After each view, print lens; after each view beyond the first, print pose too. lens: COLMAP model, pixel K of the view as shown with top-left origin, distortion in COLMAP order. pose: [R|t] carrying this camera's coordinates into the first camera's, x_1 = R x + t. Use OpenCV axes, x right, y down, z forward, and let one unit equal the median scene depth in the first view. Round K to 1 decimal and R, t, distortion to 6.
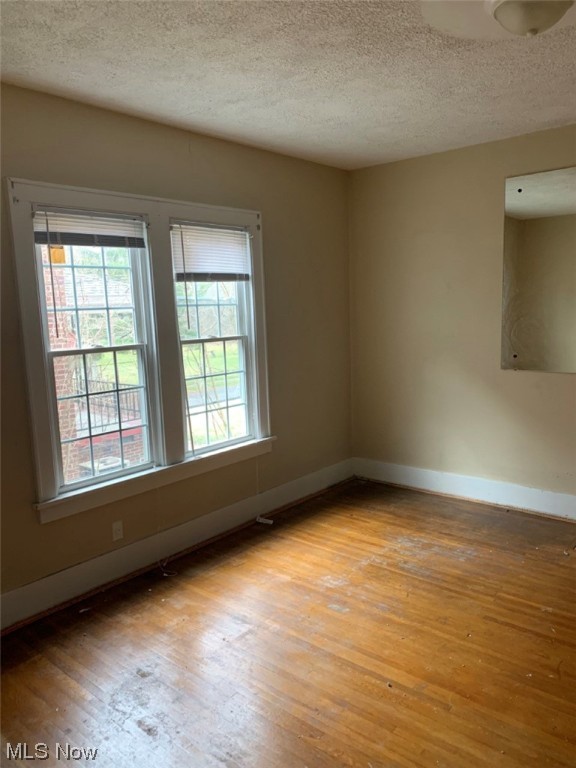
lens RADIAL K [[584.1, 0, 288.0], [0, 584.1, 384.0], [0, 0, 1]] dist [0.062183, -0.073754]
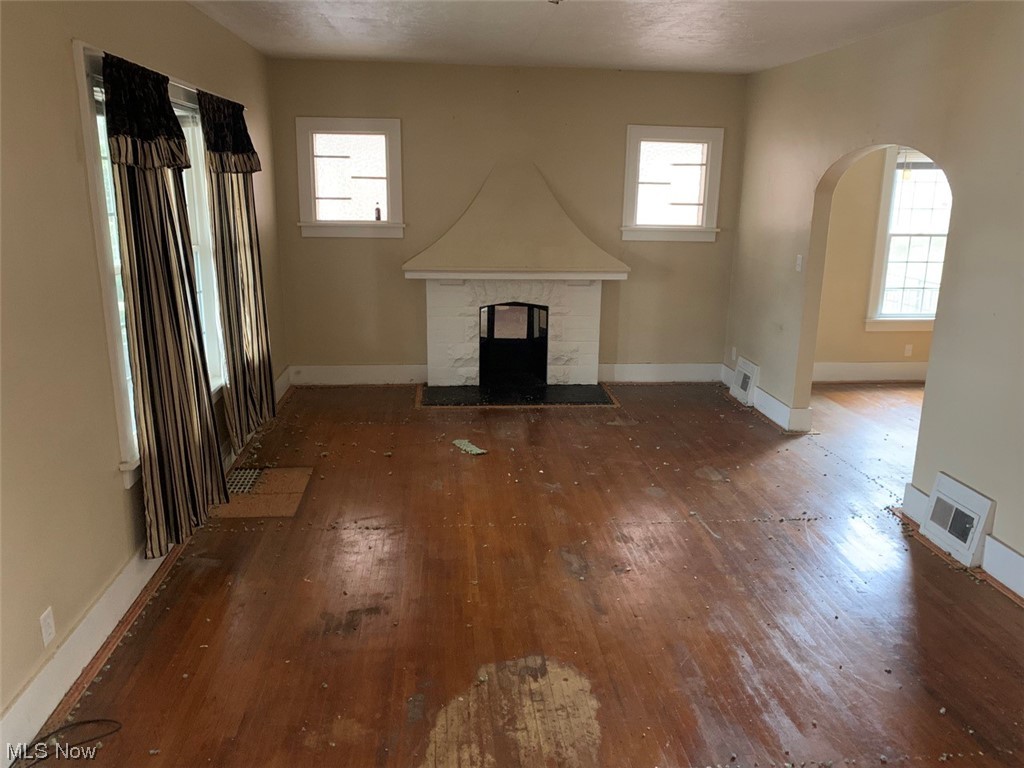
lens RADIAL K [[773.9, 0, 512.0], [0, 773.9, 384.0], [0, 0, 1]] dist [0.069624, -0.087988]
pose [[0.714143, 0.207111, -0.668659, 0.353984], [-0.127174, 0.977718, 0.167015, 0.111471], [0.688351, -0.034237, 0.724570, -1.187198]]
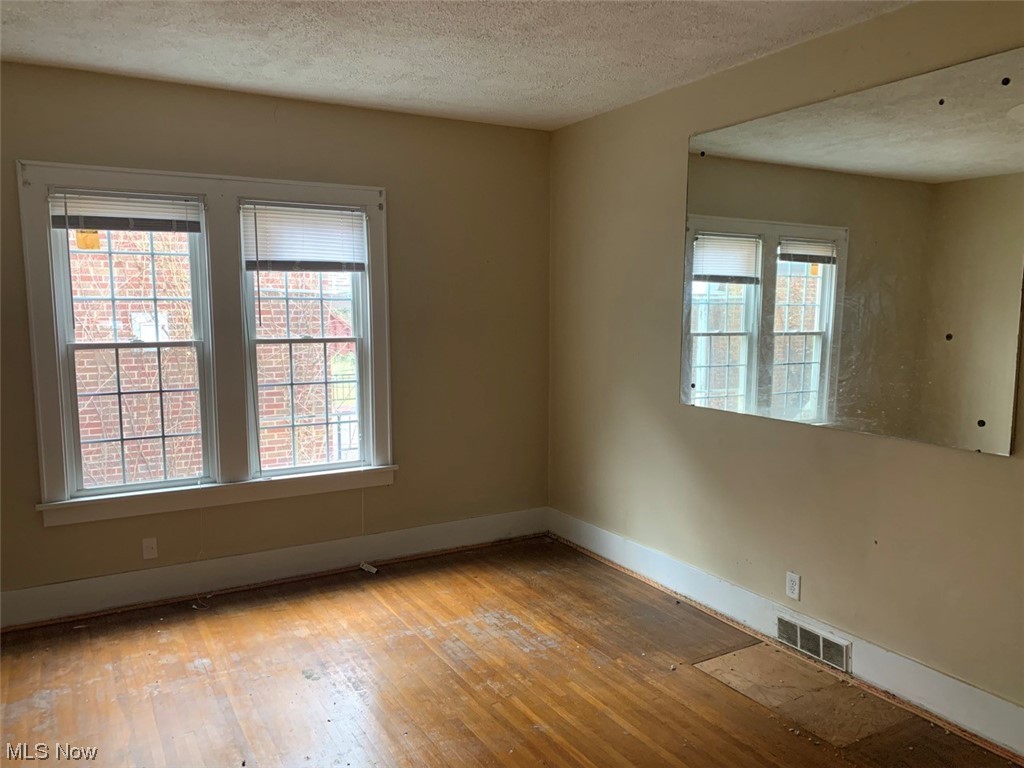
lens RADIAL K [[784.6, 0, 520.3], [0, 784.6, 392.5], [0, 0, 1]] dist [0.033118, -0.028094]
pose [[0.945361, 0.073749, -0.317575, 0.559984], [-0.077663, 0.996980, 0.000334, -0.027851], [0.316640, 0.024348, 0.948233, 0.035695]]
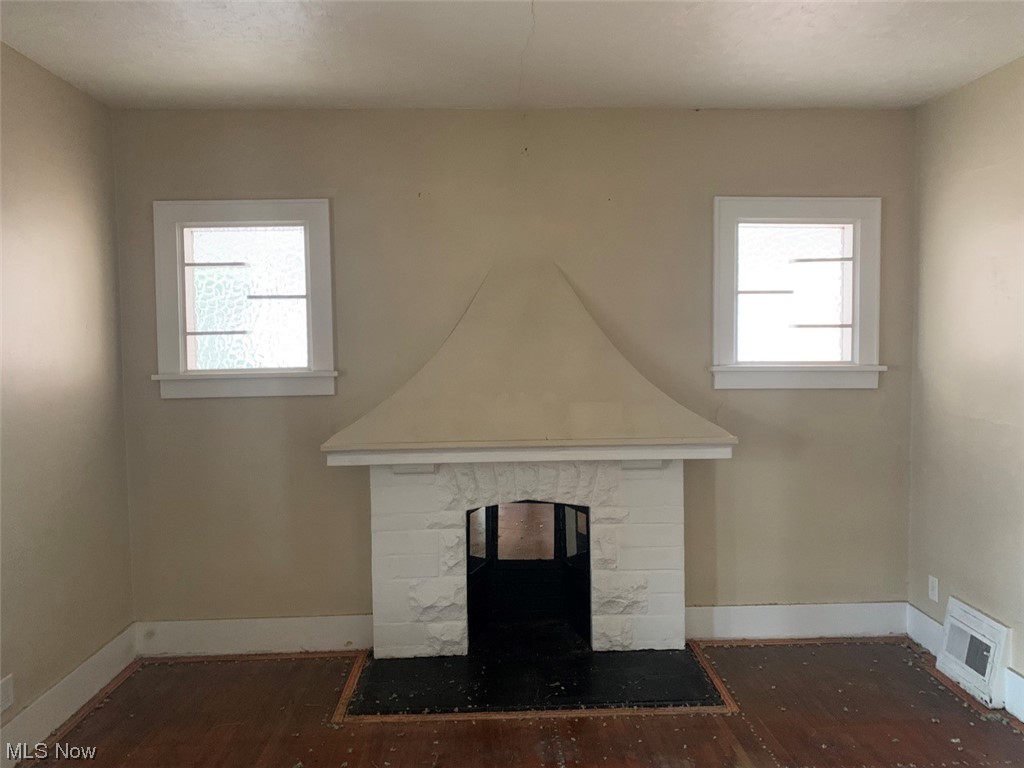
lens RADIAL K [[773.9, 0, 512.0], [0, 773.9, 384.0], [0, 0, 1]] dist [0.069624, -0.087988]
pose [[0.670235, 0.056976, -0.739958, -0.159352], [-0.103128, 0.994526, -0.016834, 0.092219], [0.734948, 0.087593, 0.672442, -0.581291]]
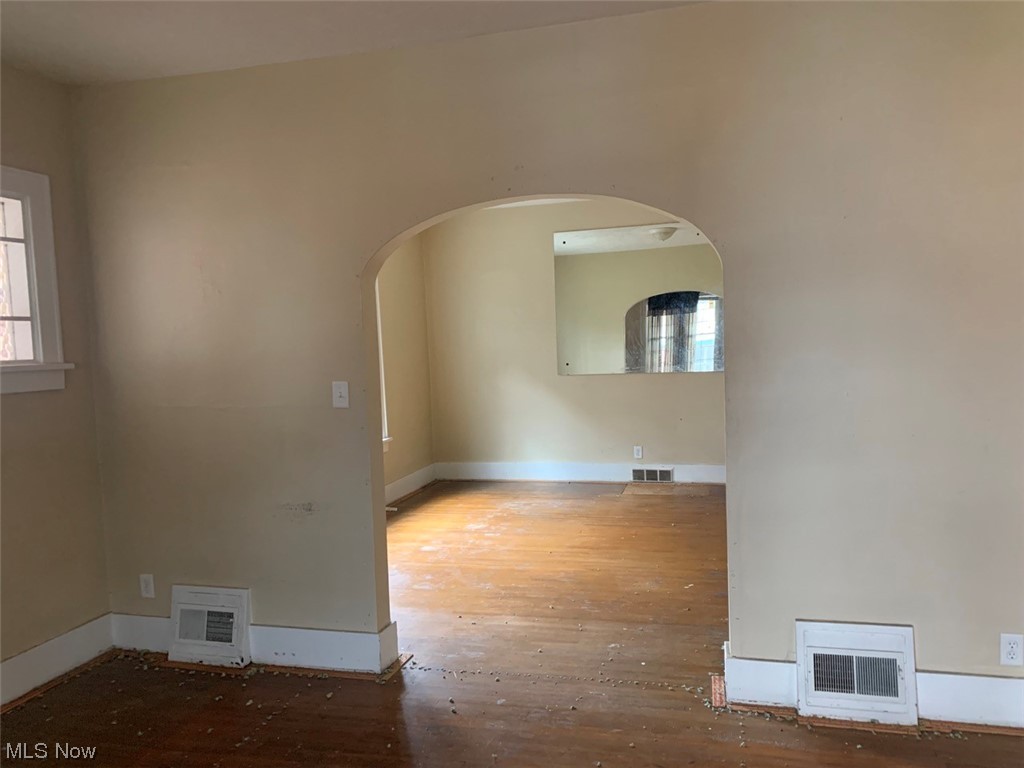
lens RADIAL K [[784.6, 0, 520.3], [0, 784.6, 392.5], [0, 0, 1]] dist [0.033118, -0.028094]
pose [[0.901592, -0.039091, 0.430818, -0.530108], [0.072976, 0.995380, -0.062401, 0.134832], [-0.426388, 0.087699, 0.900279, -0.607531]]
